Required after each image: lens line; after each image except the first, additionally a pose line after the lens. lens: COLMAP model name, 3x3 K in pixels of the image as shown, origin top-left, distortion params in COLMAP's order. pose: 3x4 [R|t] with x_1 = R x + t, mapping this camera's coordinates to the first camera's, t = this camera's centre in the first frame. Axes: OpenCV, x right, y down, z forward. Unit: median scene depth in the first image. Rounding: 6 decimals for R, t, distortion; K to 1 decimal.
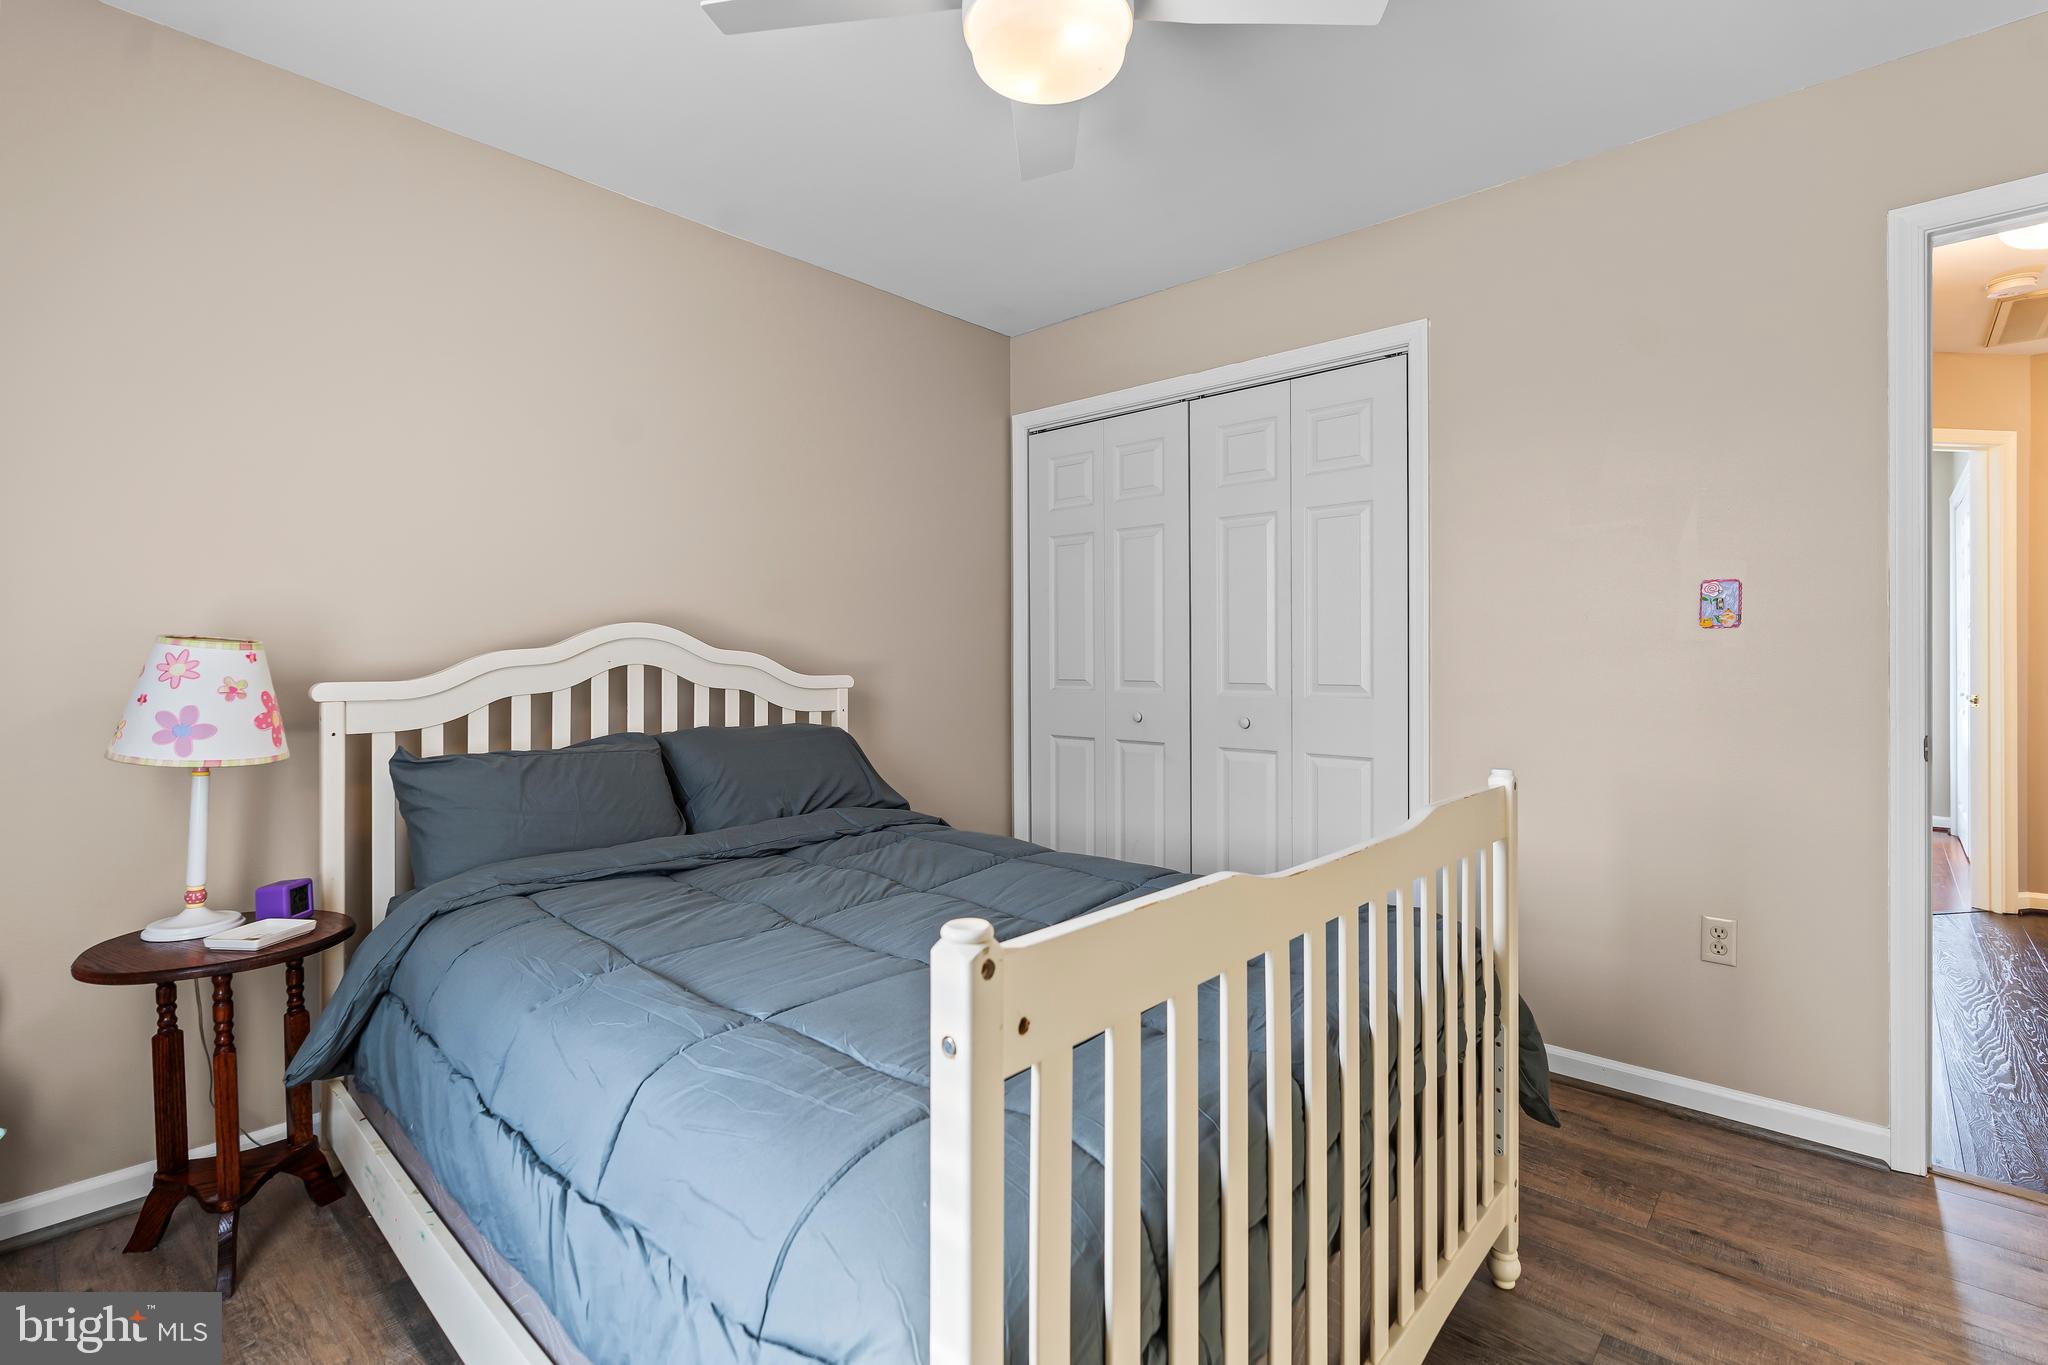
lens RADIAL K [[933.9, 0, 1023.0], [0, 933.9, 666.7], [0, 0, 1]] dist [-0.011418, 0.004226]
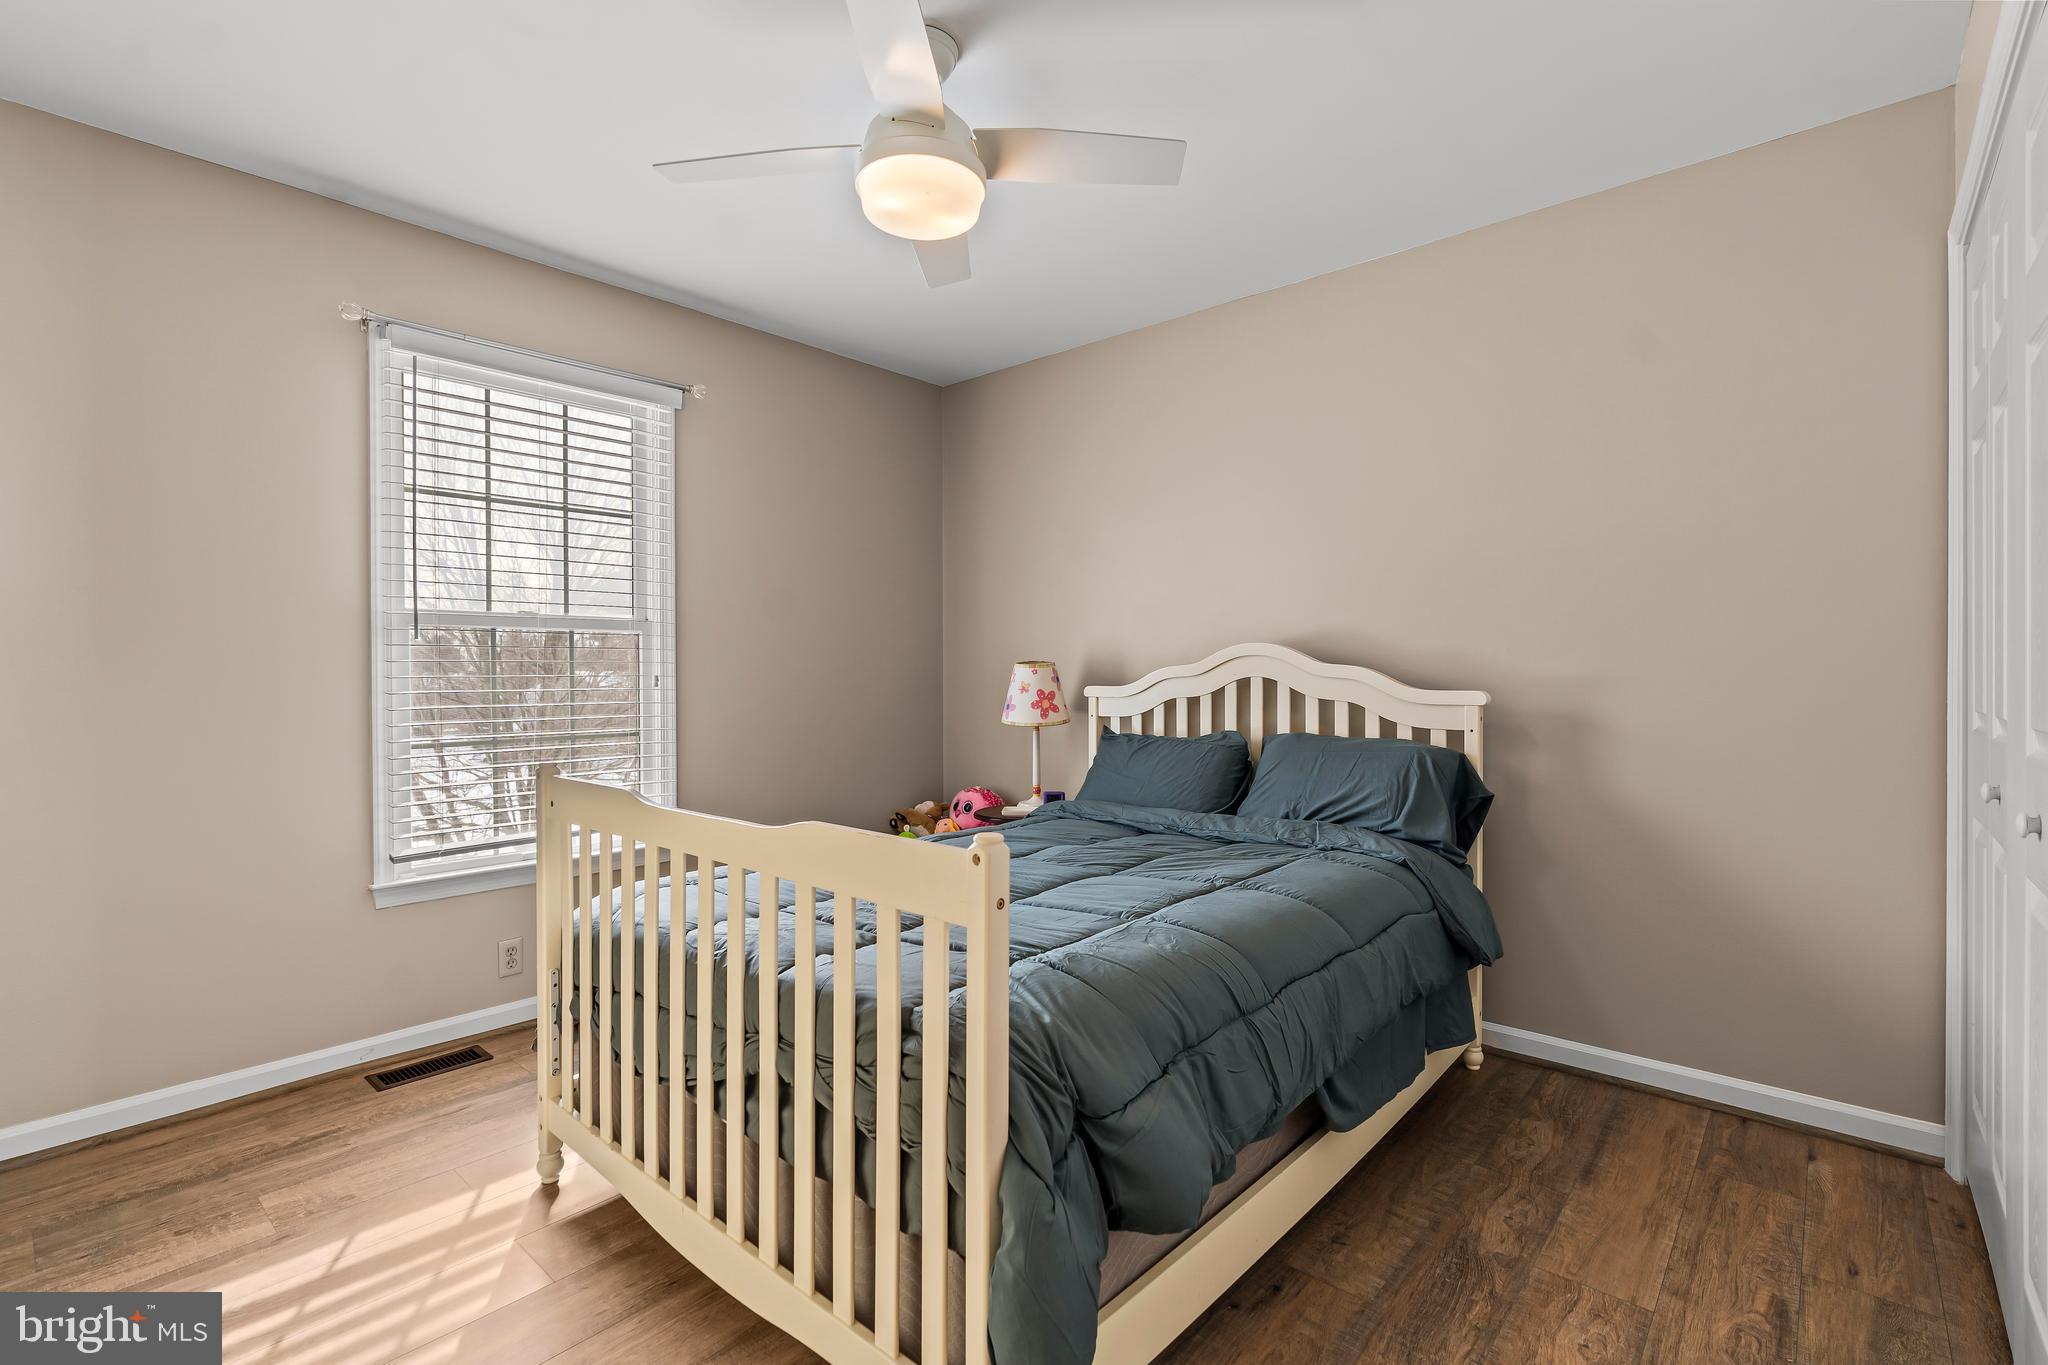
lens RADIAL K [[933.9, 0, 1007.6], [0, 933.9, 680.8], [0, 0, 1]] dist [-0.011418, 0.004226]
pose [[0.001972, 0.014964, -0.999886, 0.814672], [-0.004619, 0.999878, 0.014955, -0.014381], [0.999987, 0.004589, 0.002041, 0.669206]]
